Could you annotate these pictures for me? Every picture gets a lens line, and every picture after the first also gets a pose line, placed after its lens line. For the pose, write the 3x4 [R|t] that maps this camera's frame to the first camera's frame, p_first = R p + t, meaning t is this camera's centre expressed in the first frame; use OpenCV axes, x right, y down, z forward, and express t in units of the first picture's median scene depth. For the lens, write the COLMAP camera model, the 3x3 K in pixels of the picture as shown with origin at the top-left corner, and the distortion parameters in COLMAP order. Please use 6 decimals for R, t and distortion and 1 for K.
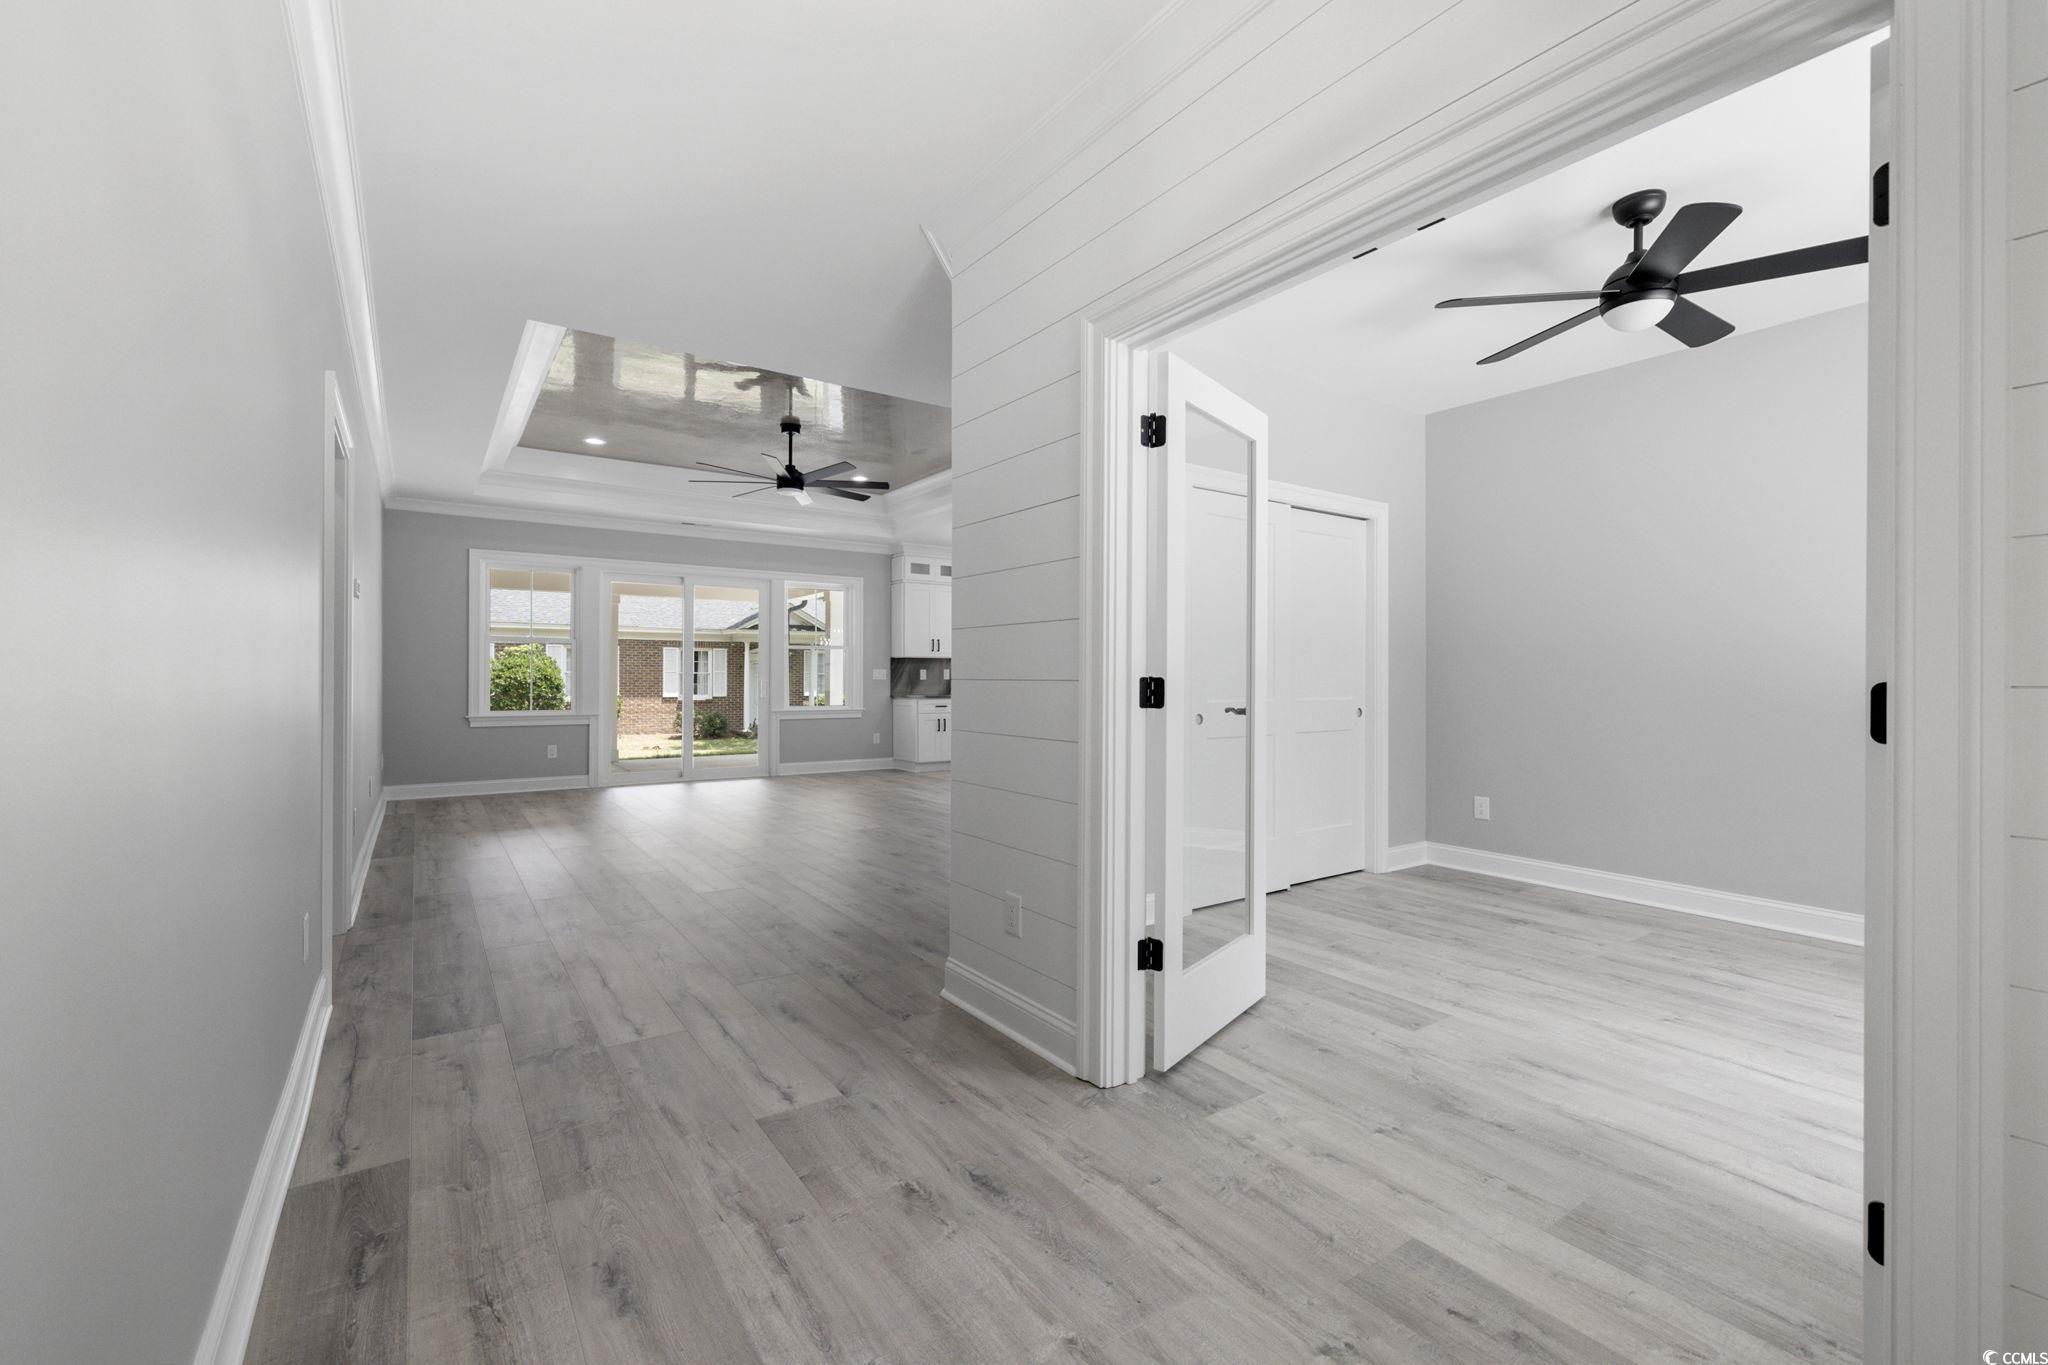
lens RADIAL K [[854.5, 0, 1010.6], [0, 854.5, 683.0], [0, 0, 1]] dist [0.000017, 0.000163]
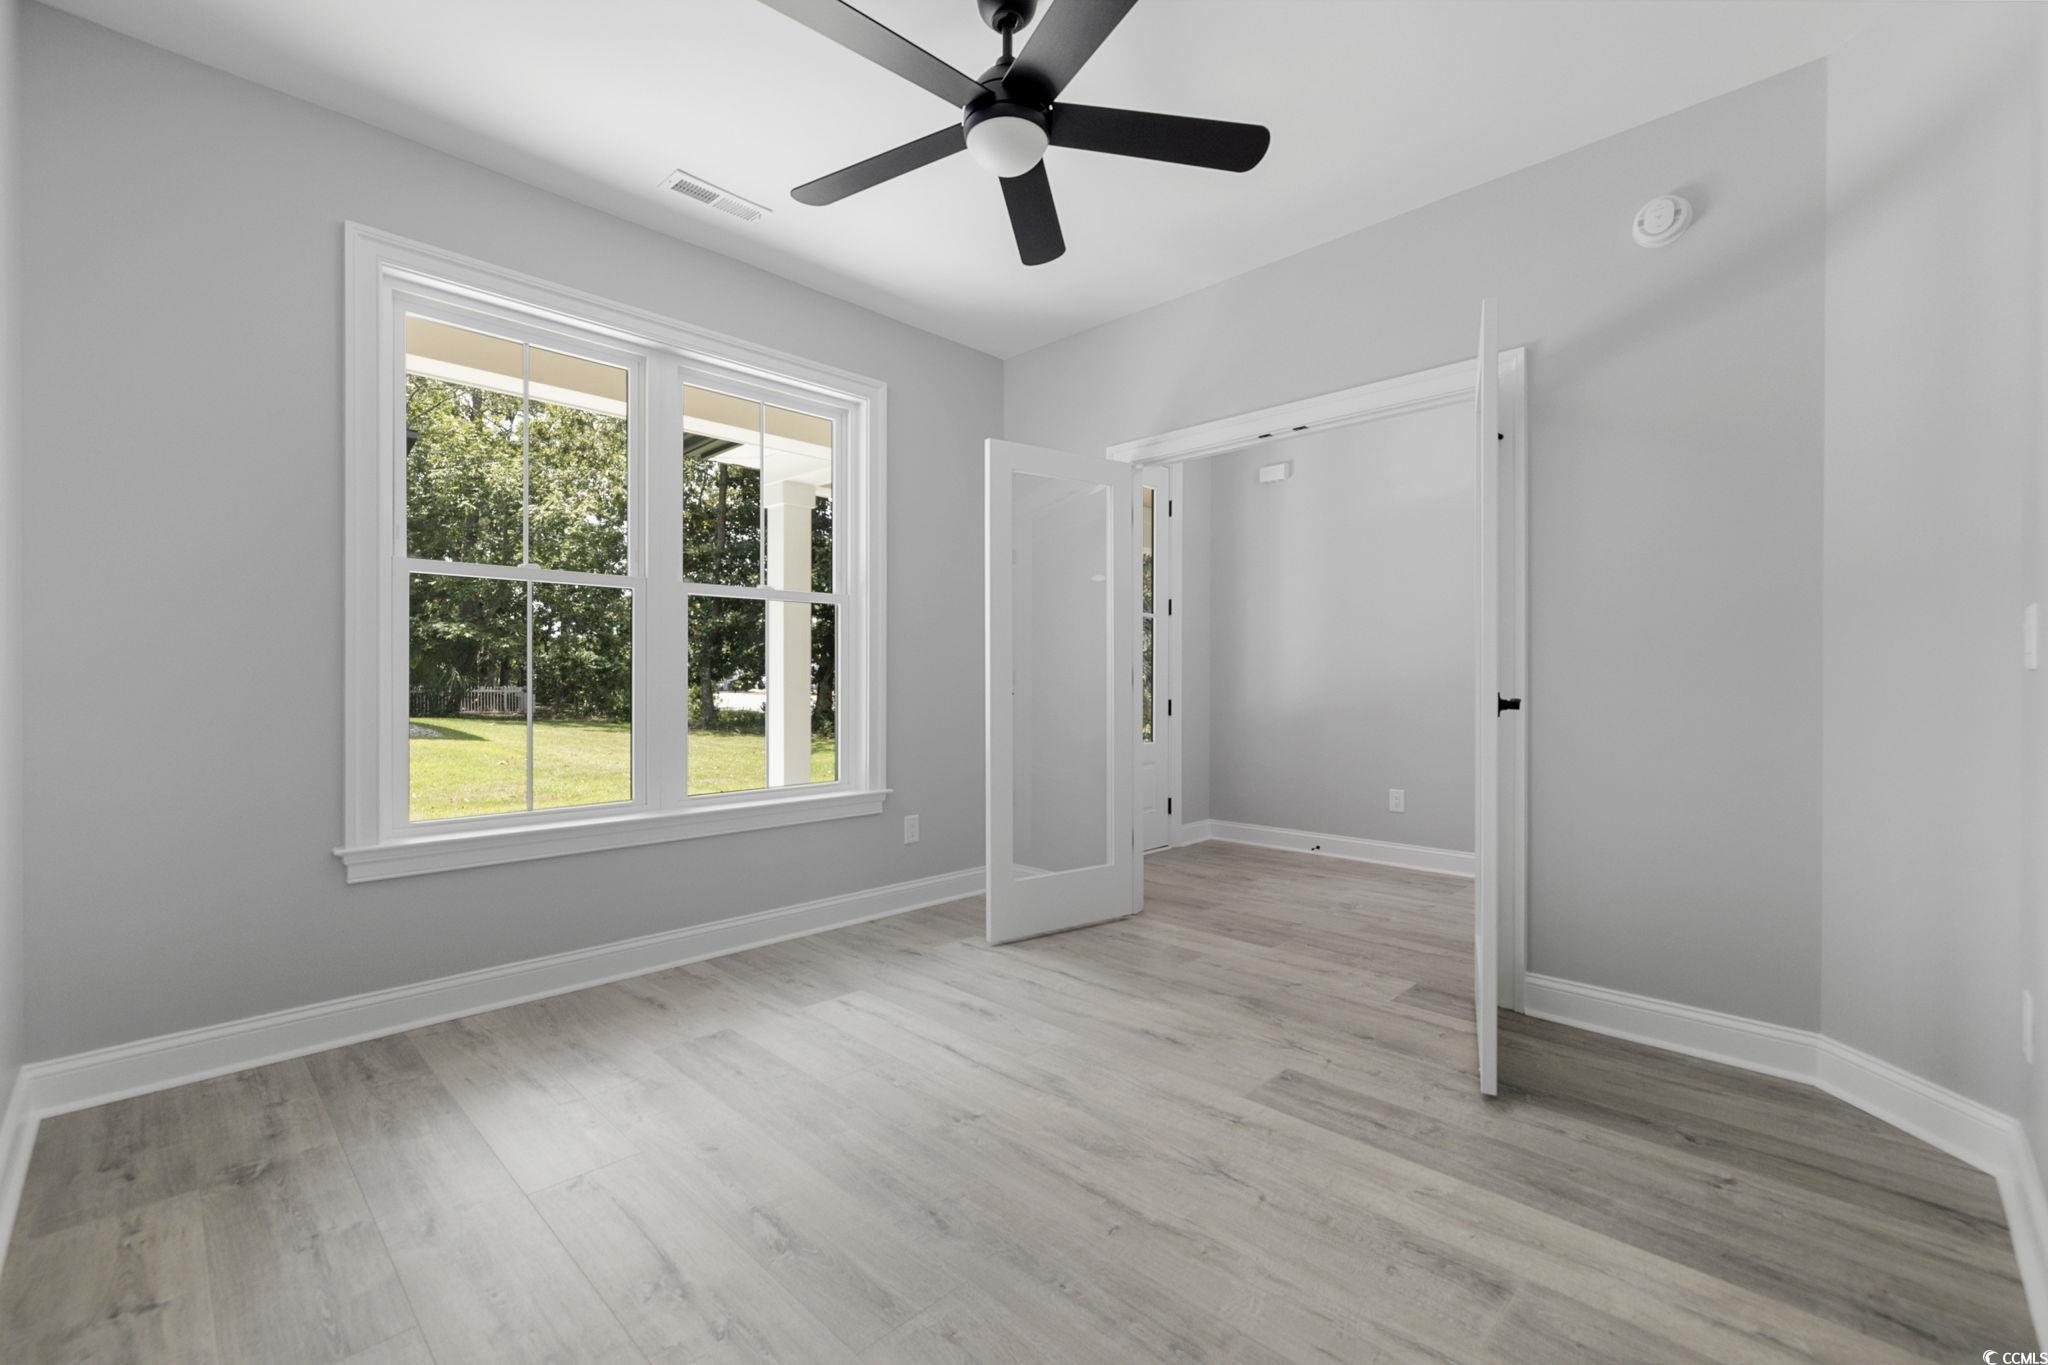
lens RADIAL K [[854.5, 0, 1010.6], [0, 854.5, 683.0], [0, 0, 1]] dist [0.000017, 0.000163]
pose [[-0.983066, -0.002253, -0.183236, 0.992893], [-0.004019, 0.999949, 0.009268, 0.012696], [0.183206, 0.009848, -0.983025, 1.966605]]
